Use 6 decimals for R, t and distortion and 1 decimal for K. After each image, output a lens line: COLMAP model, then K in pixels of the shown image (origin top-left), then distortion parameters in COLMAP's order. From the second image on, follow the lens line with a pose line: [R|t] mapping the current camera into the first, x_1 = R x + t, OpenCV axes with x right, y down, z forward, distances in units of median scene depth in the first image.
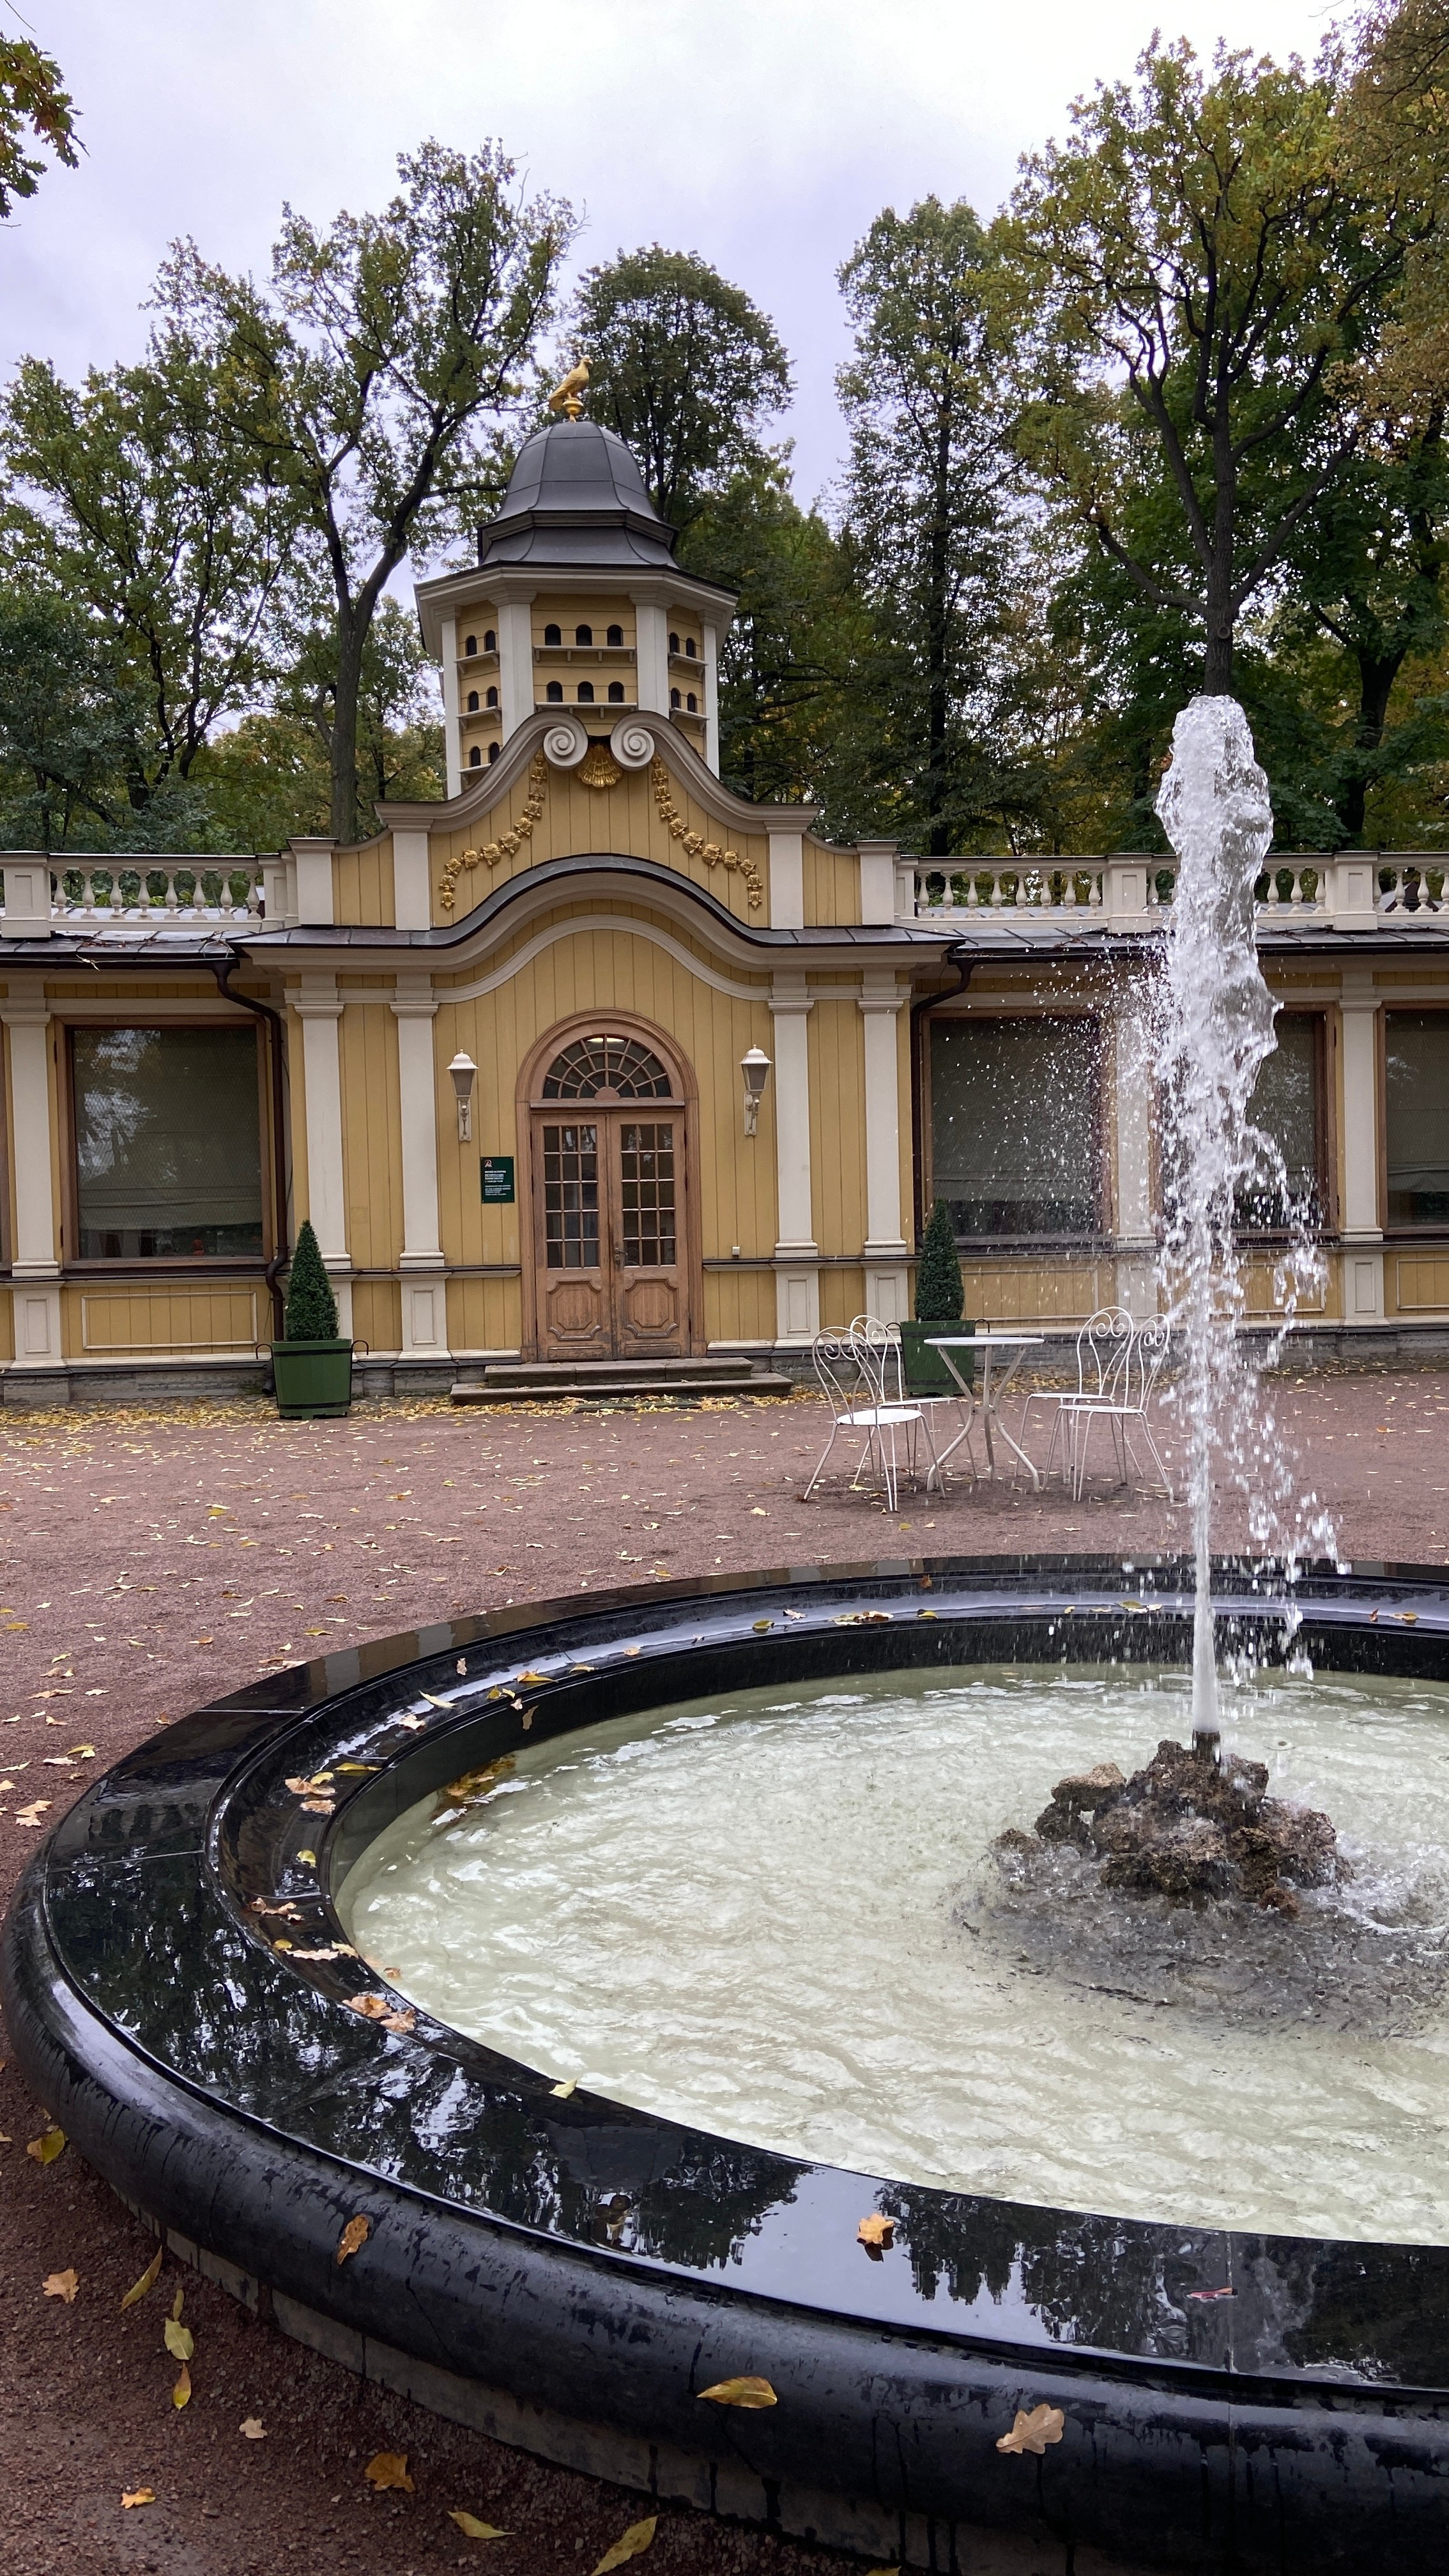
lens RADIAL K [[1990.5, 0, 730.2], [0, 1990.5, 1269.4], [0, 0, 1]] dist [0.136645, -0.156909]
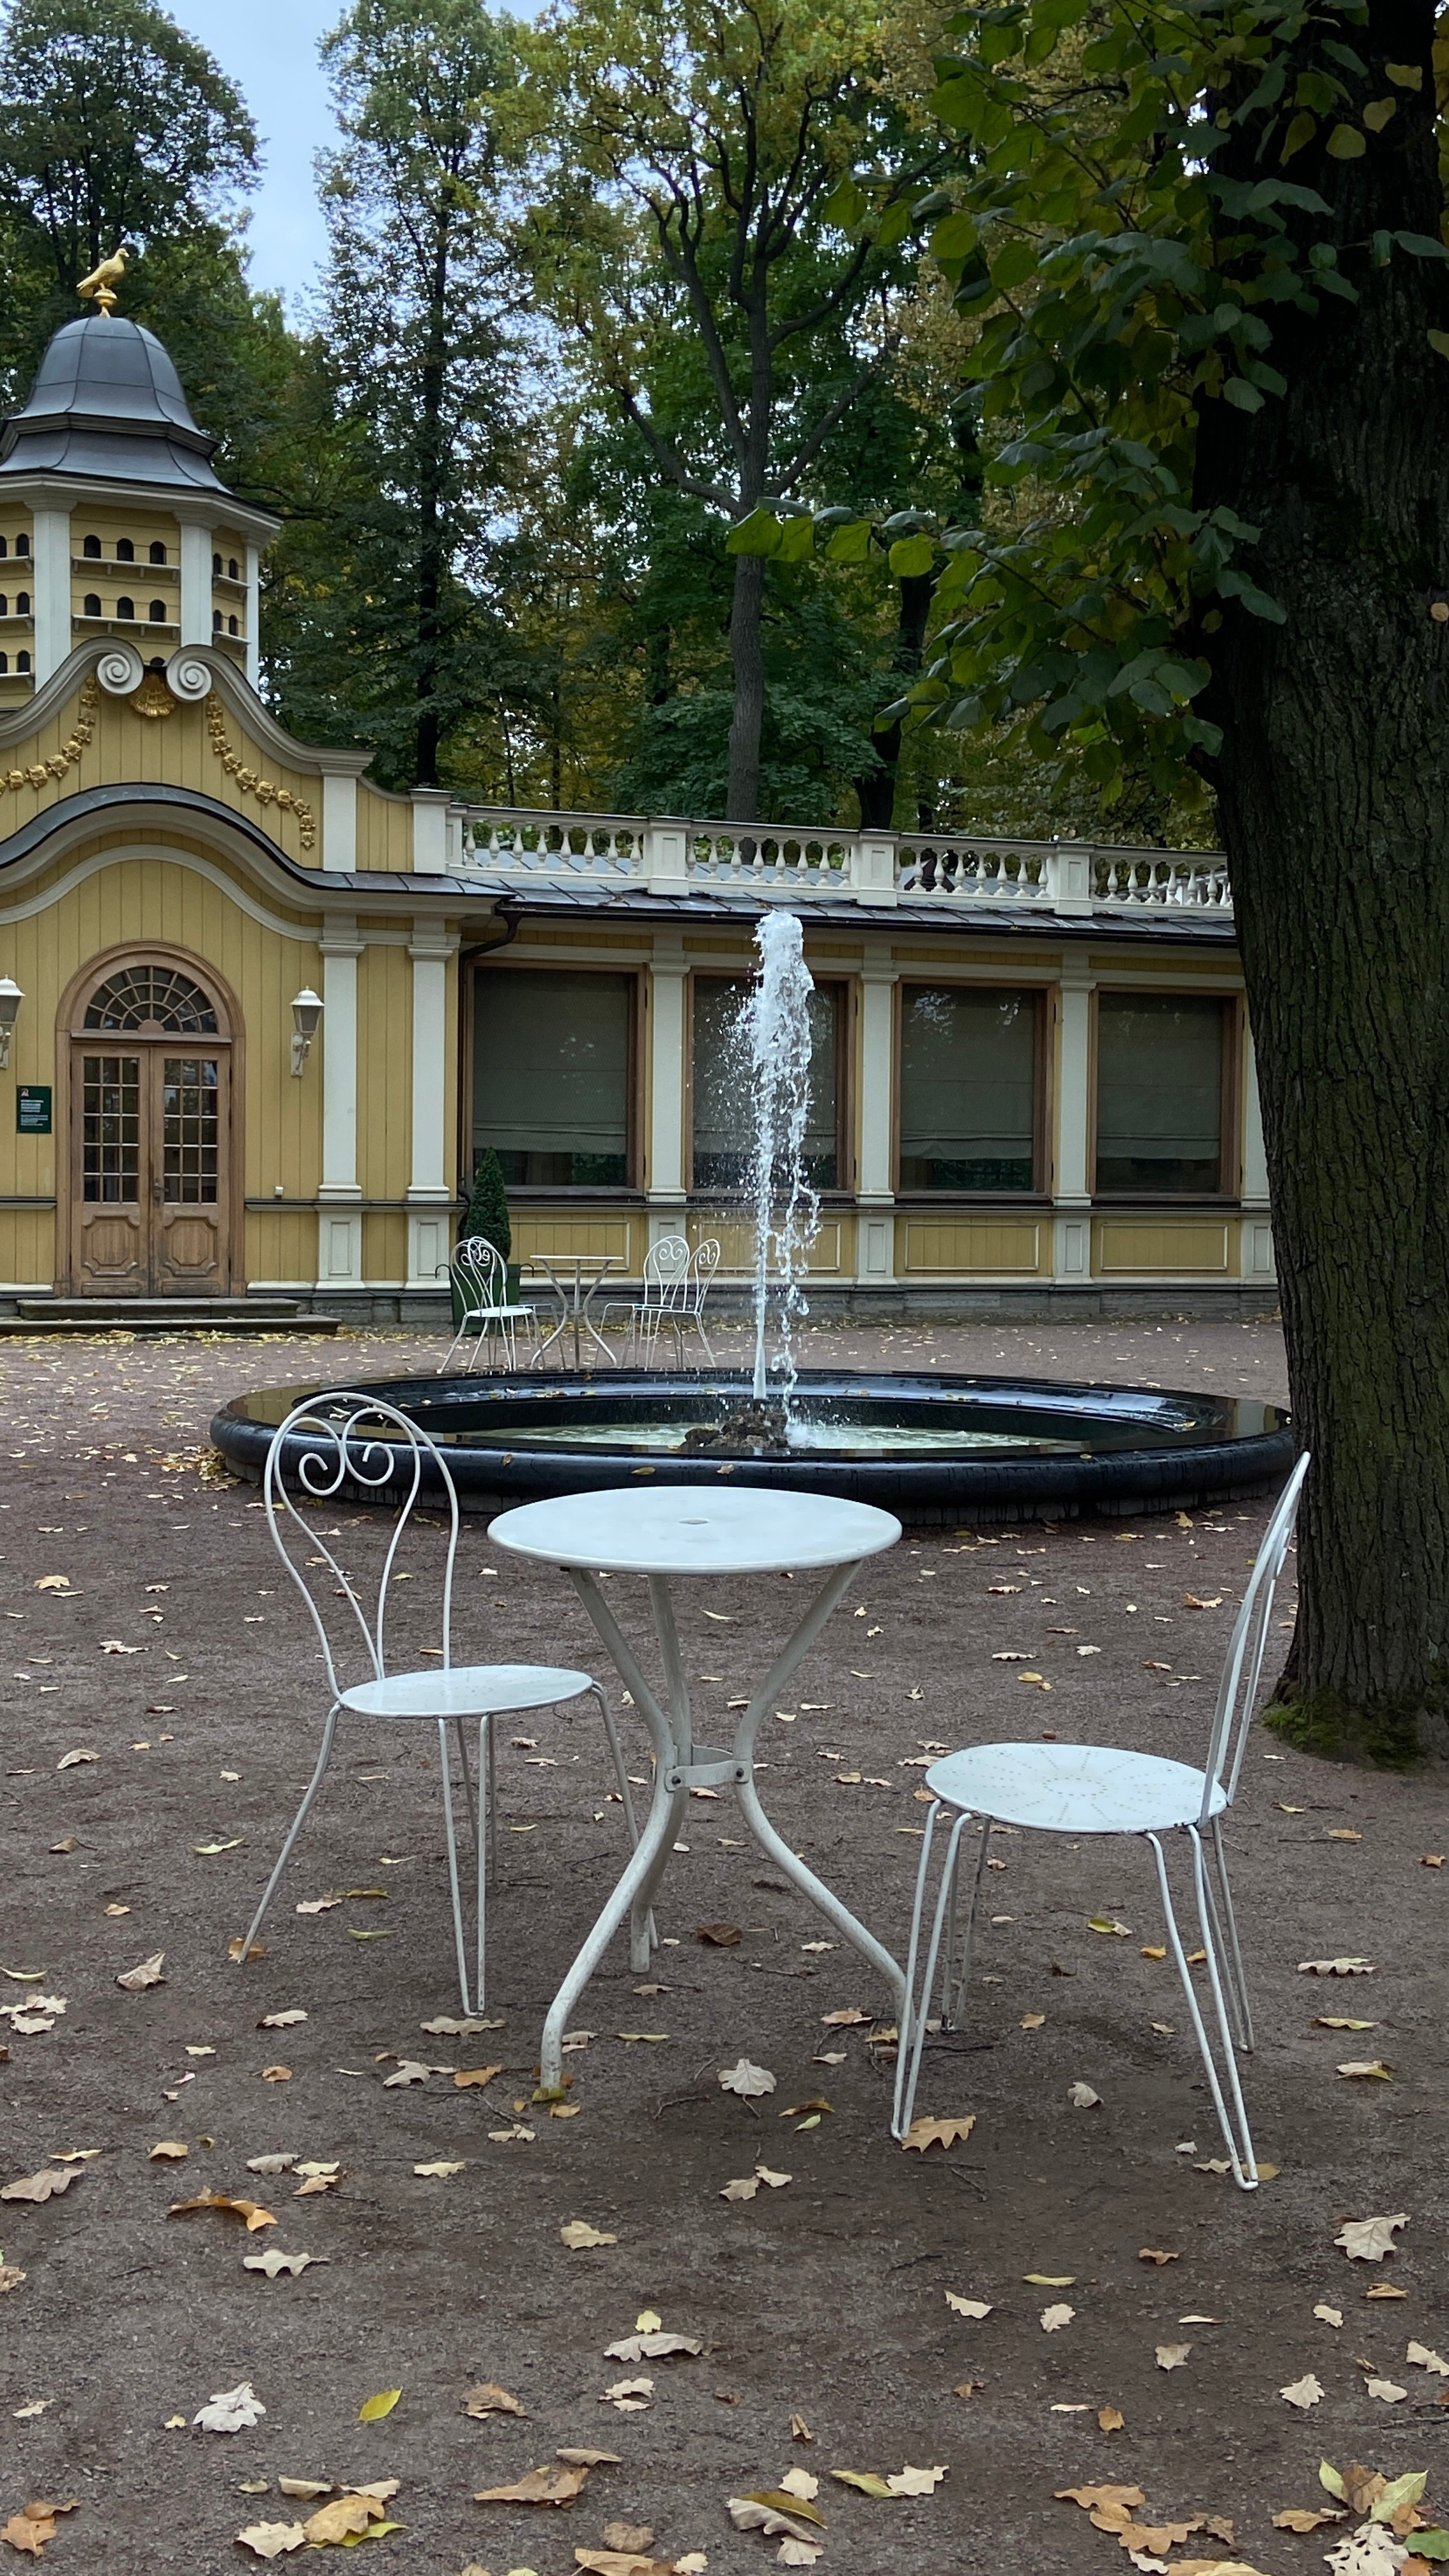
lens RADIAL K [[2720.3, 0, 724.5], [0, 2720.3, 1288.0], [0, 0, 1]] dist [0.107247, 0.002775]
pose [[0.970750, 0.025675, 0.238716, -0.104970], [-0.029239, 0.999507, 0.011399, 0.016918], [-0.238305, -0.018046, 0.971023, -0.377507]]
